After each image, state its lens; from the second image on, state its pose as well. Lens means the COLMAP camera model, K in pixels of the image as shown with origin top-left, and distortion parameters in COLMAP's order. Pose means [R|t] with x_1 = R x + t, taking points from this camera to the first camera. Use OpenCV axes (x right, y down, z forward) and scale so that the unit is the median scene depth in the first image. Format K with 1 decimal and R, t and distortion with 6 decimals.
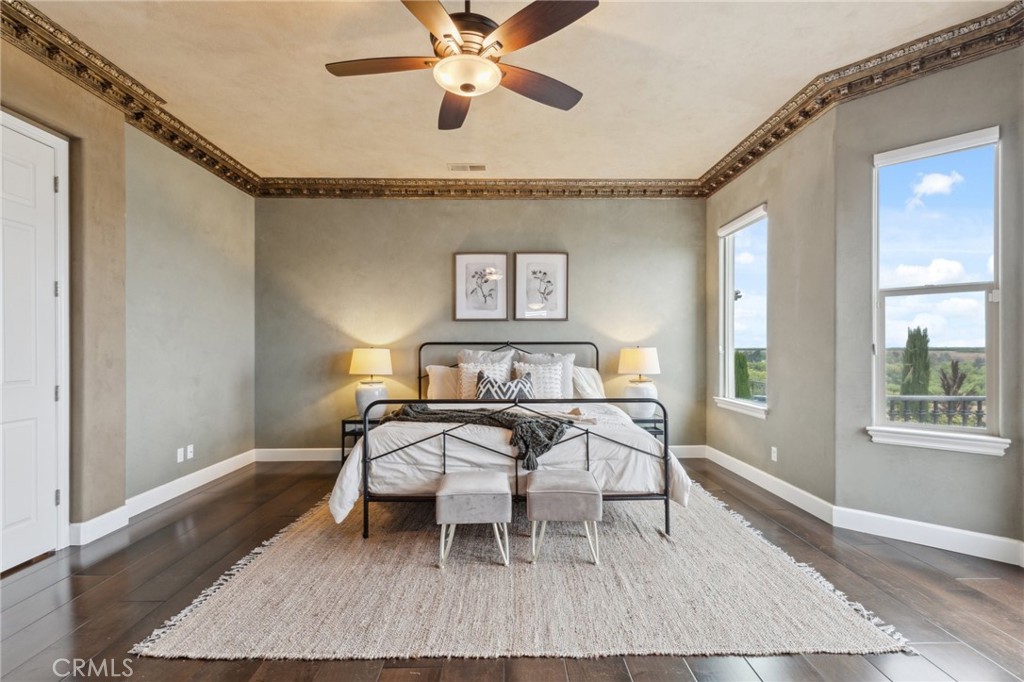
lens RADIAL K [[464.1, 0, 508.3], [0, 464.1, 356.6], [0, 0, 1]] dist [0.001864, 0.000305]
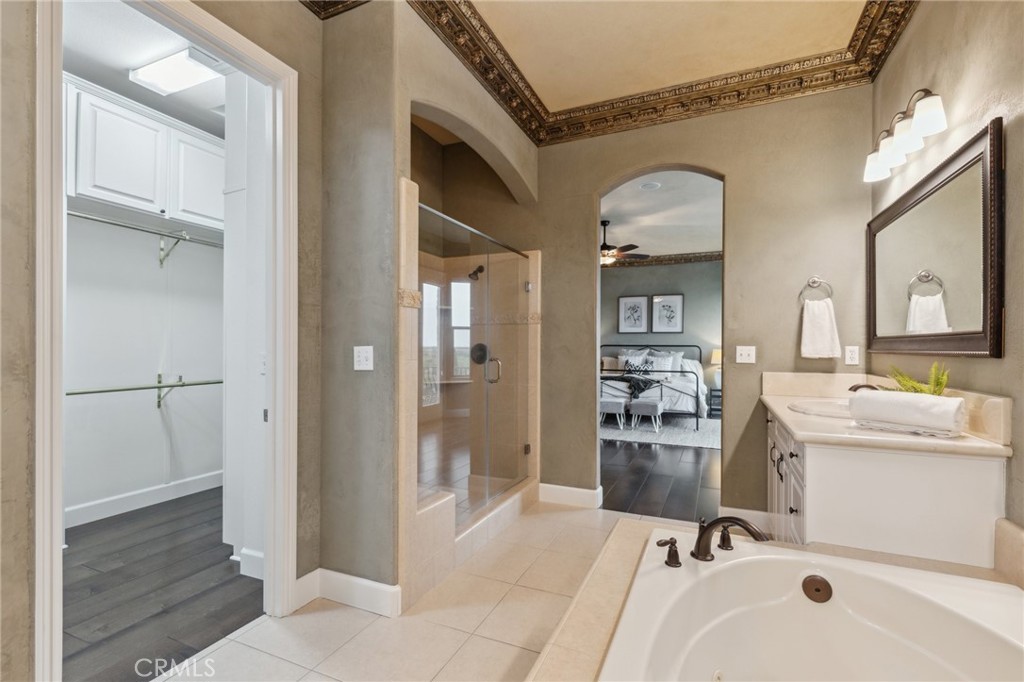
lens RADIAL K [[464.1, 0, 508.3], [0, 464.1, 356.6], [0, 0, 1]] dist [0.001864, 0.000305]
pose [[0.907838, 0.017221, -0.418968, 0.275719], [-0.014953, 0.999850, 0.008697, 0.006398], [0.419055, -0.001630, 0.907959, -0.906753]]
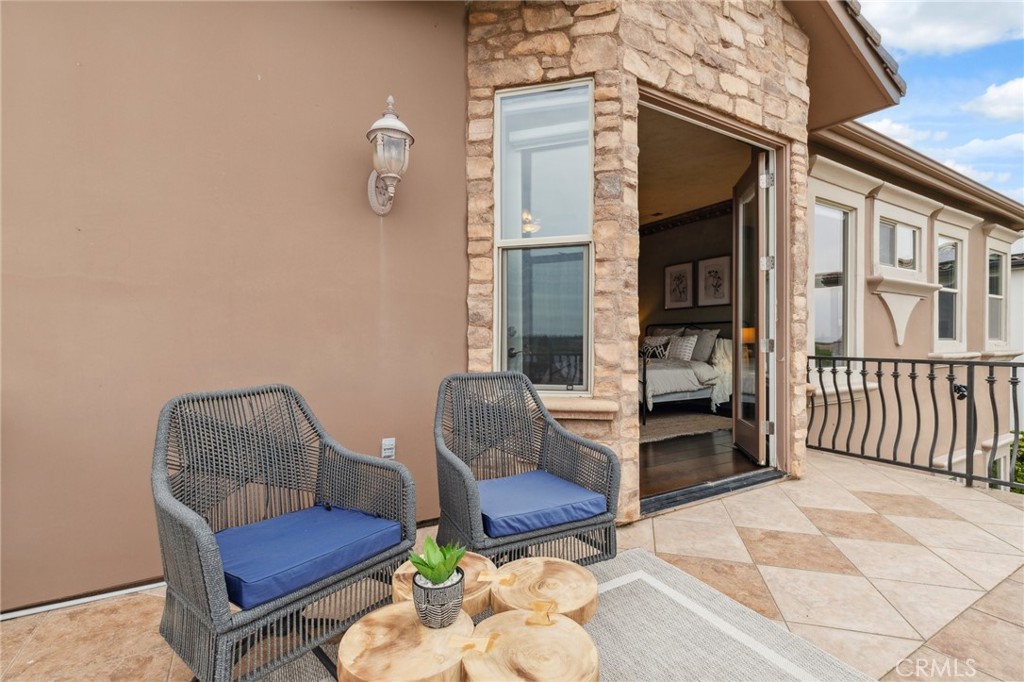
lens RADIAL K [[464.1, 0, 508.3], [0, 464.1, 356.6], [0, 0, 1]] dist [0.001864, 0.000305]
pose [[0.494182, 0.026764, -0.868946, 1.014976], [-0.008209, 0.999625, 0.026120, 0.042773], [0.869320, -0.005775, 0.494217, -0.227365]]
